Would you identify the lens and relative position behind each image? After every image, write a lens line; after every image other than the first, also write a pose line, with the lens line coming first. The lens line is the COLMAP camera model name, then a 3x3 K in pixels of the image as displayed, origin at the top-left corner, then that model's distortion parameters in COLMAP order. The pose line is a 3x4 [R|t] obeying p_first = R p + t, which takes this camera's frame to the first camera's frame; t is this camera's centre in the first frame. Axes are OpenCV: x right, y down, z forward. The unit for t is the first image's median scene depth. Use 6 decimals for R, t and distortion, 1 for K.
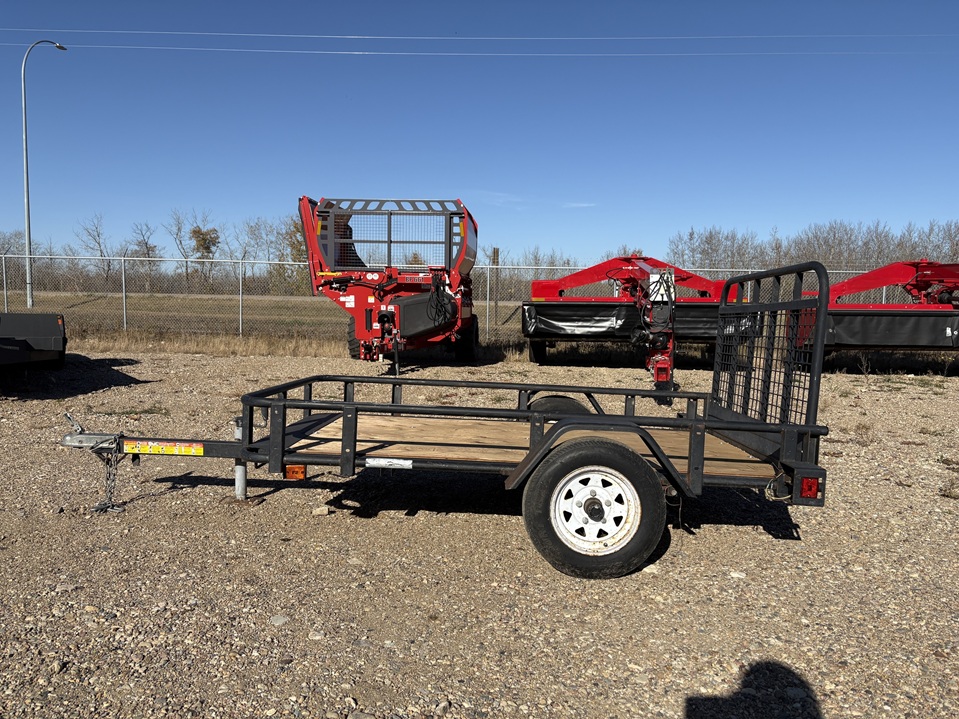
lens RADIAL K [[717.8, 0, 483.7], [0, 717.8, 349.2], [0, 0, 1]] dist [0.074653, -0.083491]
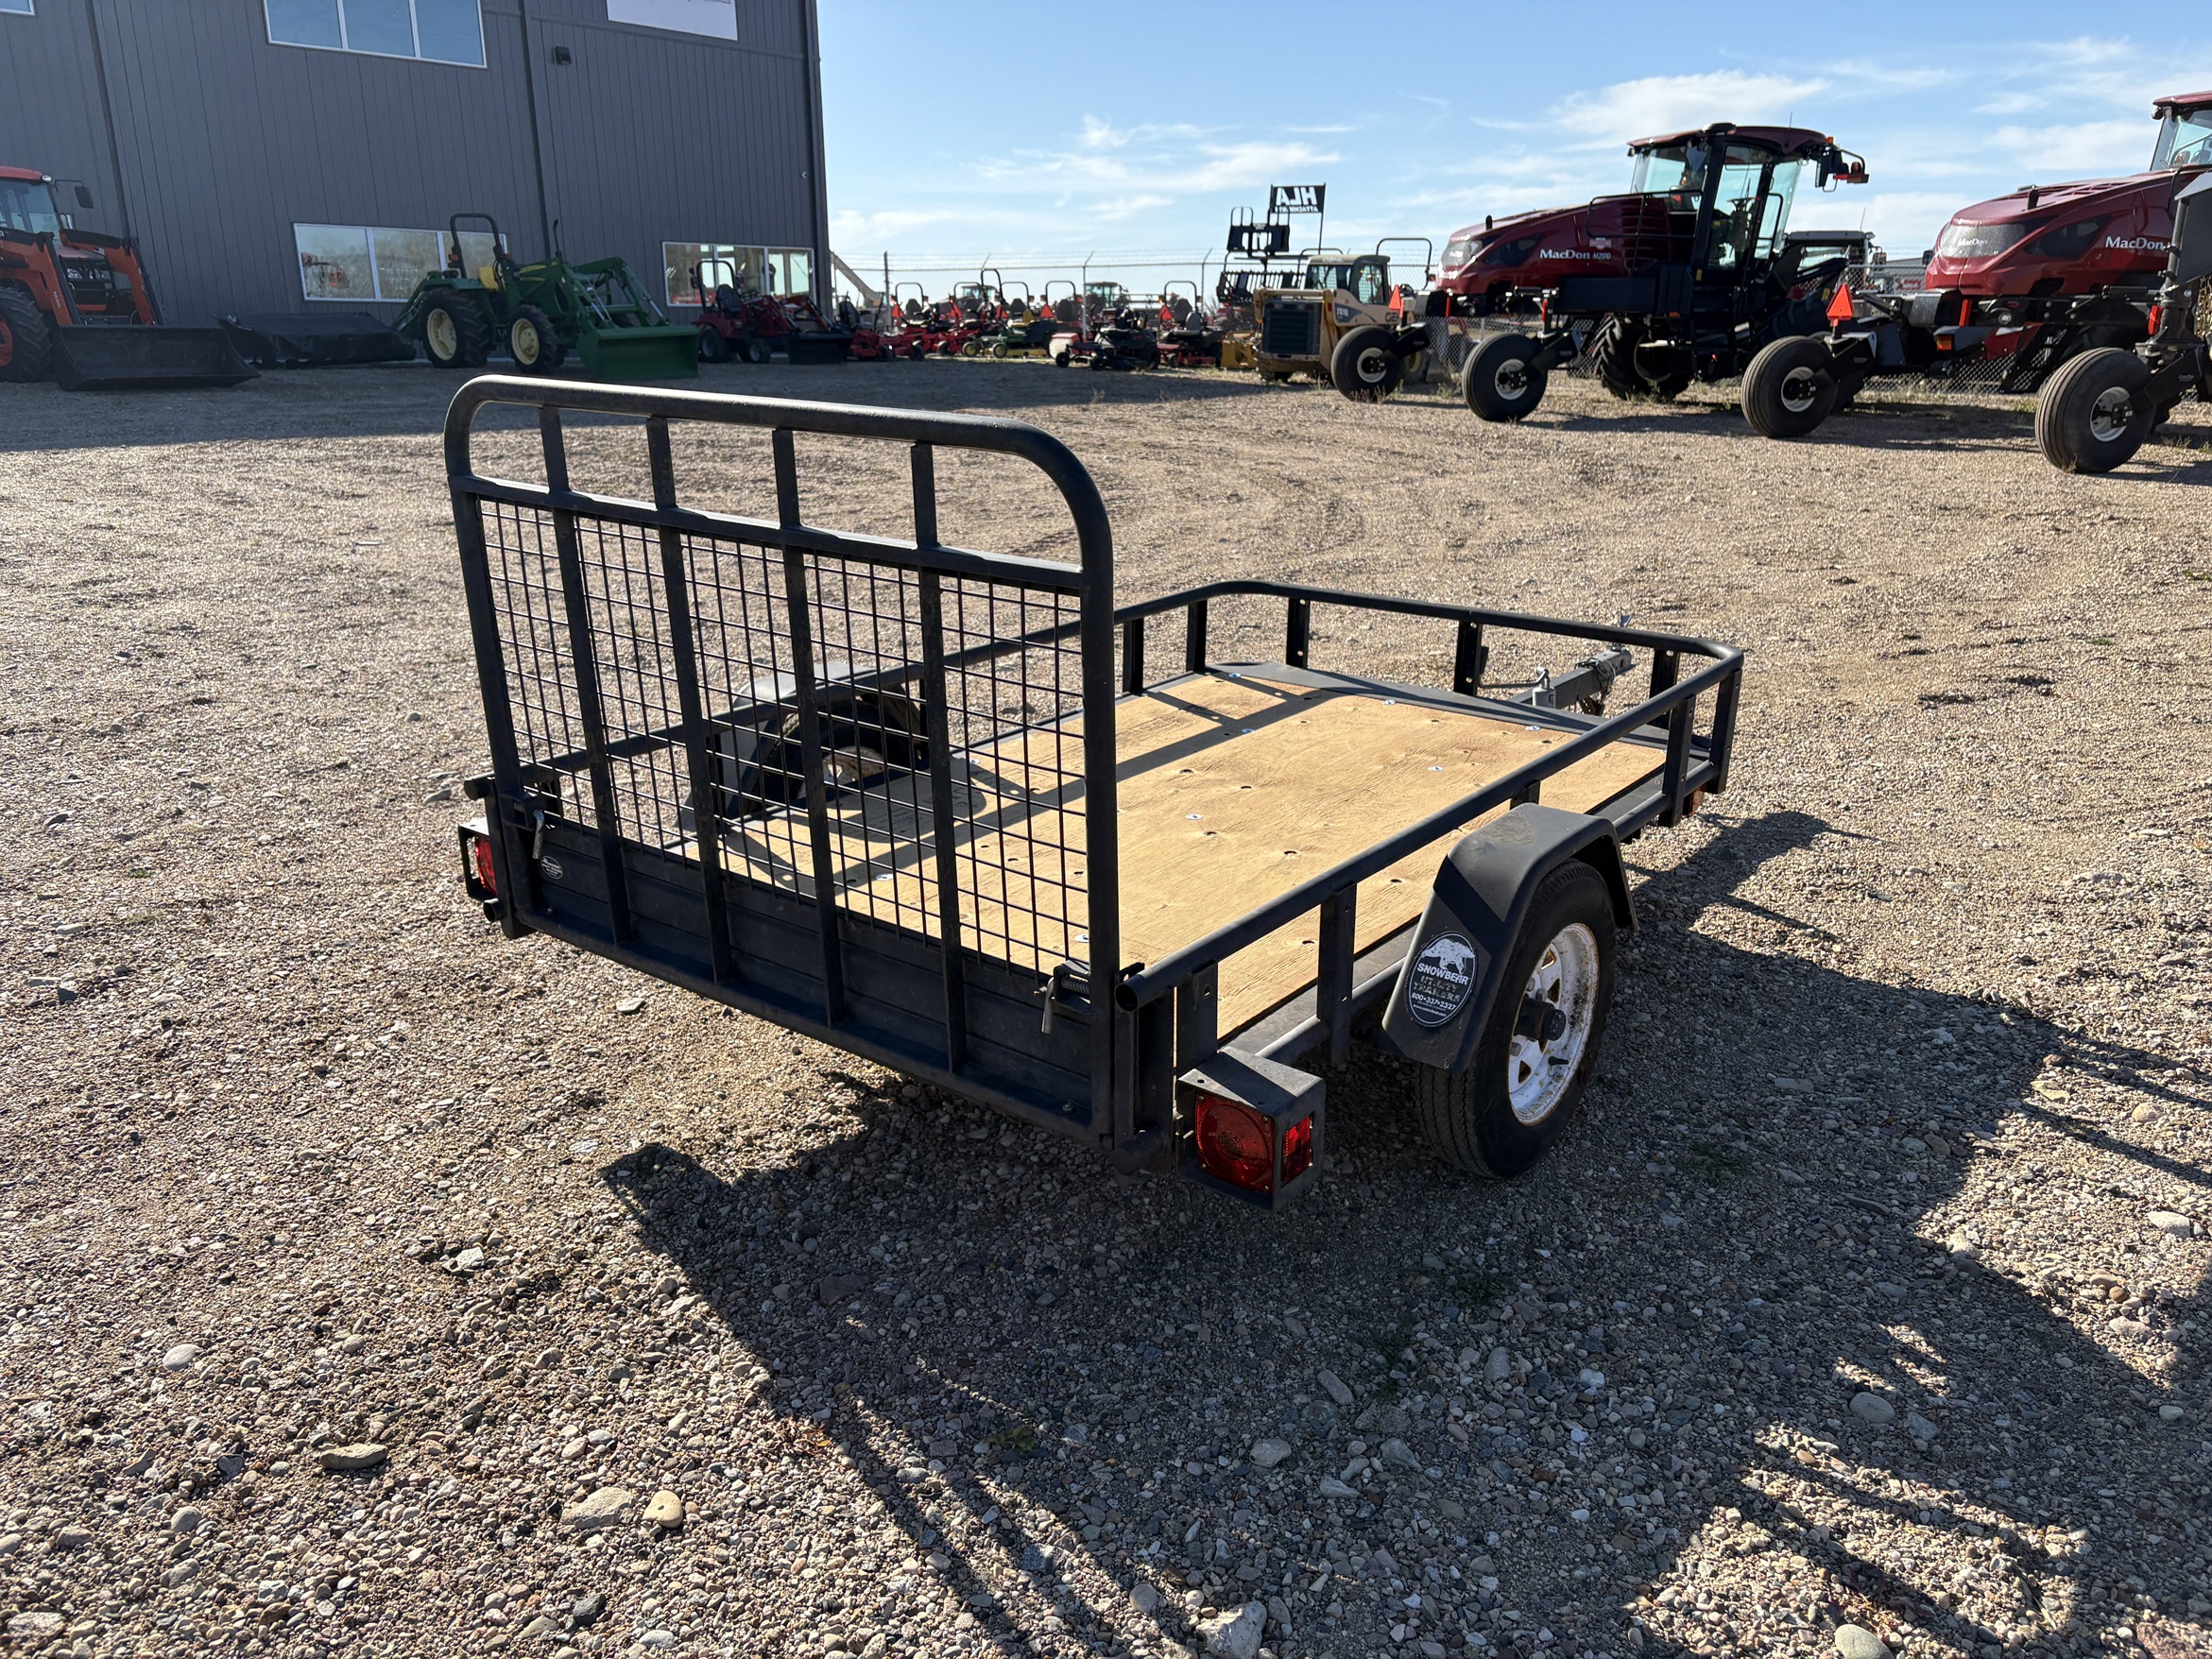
lens RADIAL K [[1655.6, 0, 1115.8], [0, 1655.6, 805.8], [0, 0, 1]] dist [0.074653, -0.083491]
pose [[-0.591016, 0.205503, -0.780044, 0.240357], [-0.057957, 0.953688, 0.295162, -0.045070], [0.804575, 0.219654, -0.551735, 0.437615]]
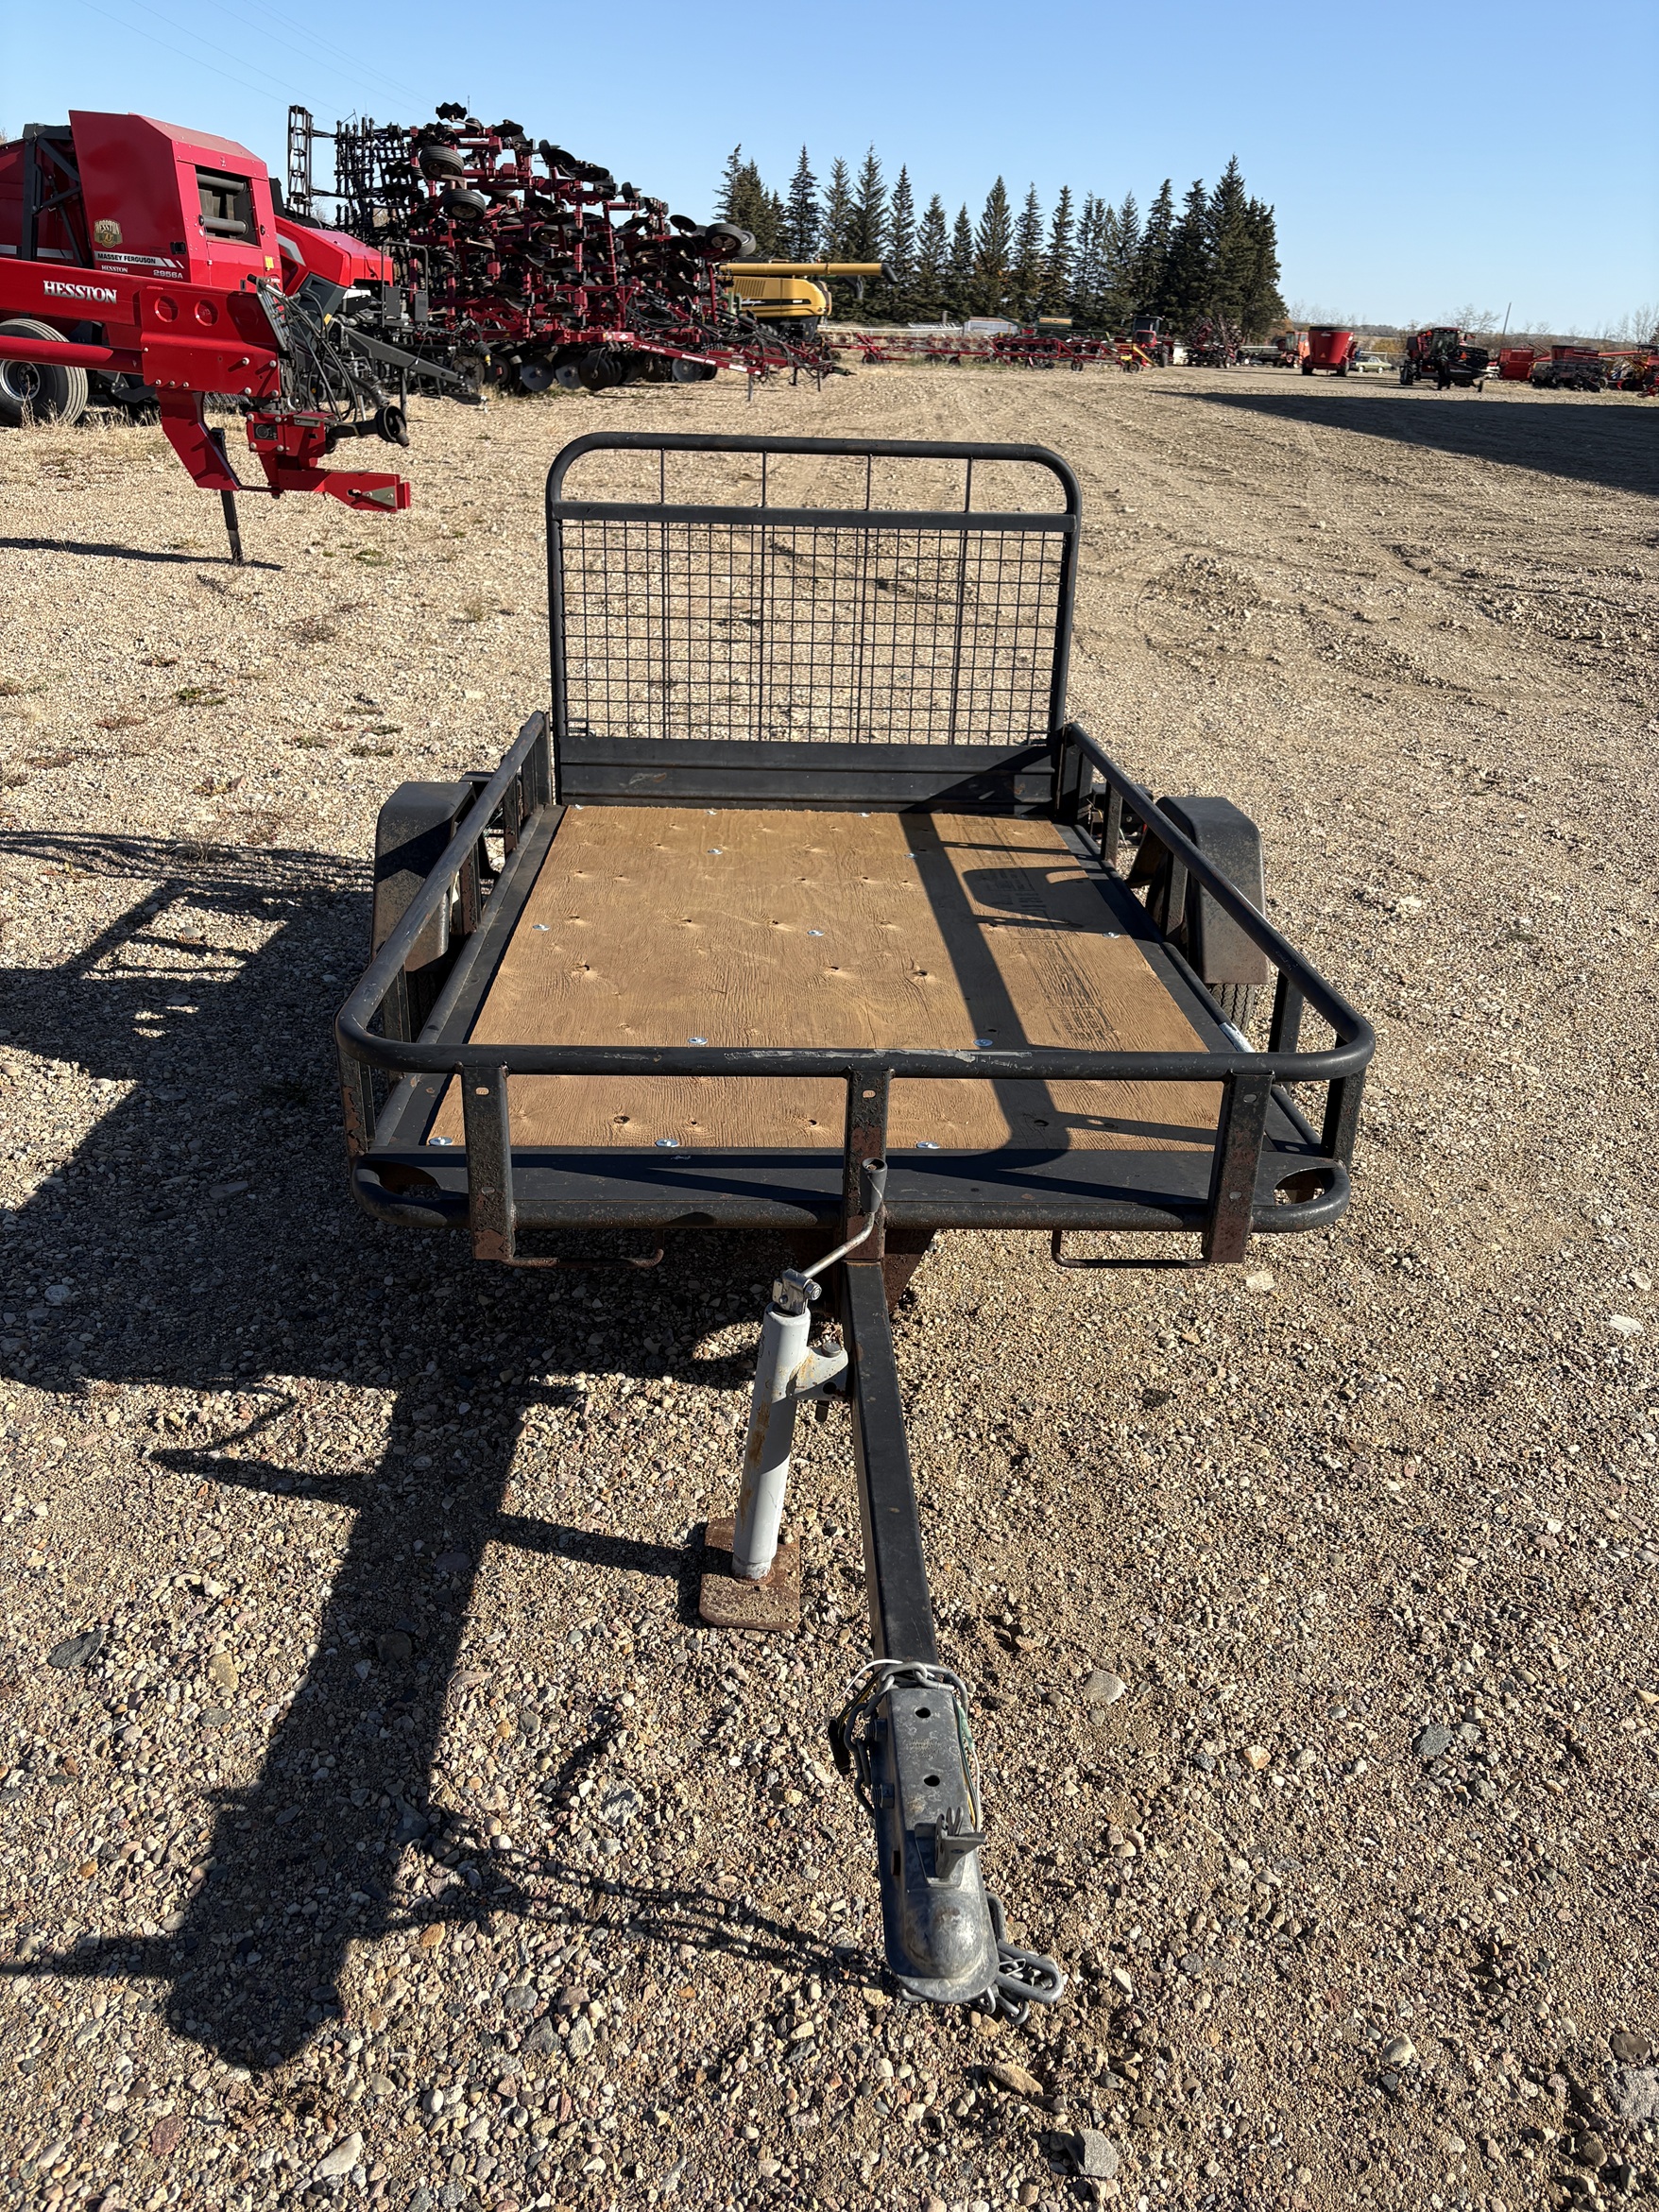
lens RADIAL K [[1655.6, 0, 829.5], [0, 1655.6, 1106.0], [0, 0, 1]] dist [0.074653, -0.083491]
pose [[-0.070660, -0.439943, 0.895242, -0.244049], [-0.001371, 0.897527, 0.440958, -0.059409], [-0.997500, 0.029931, -0.064022, 0.313035]]
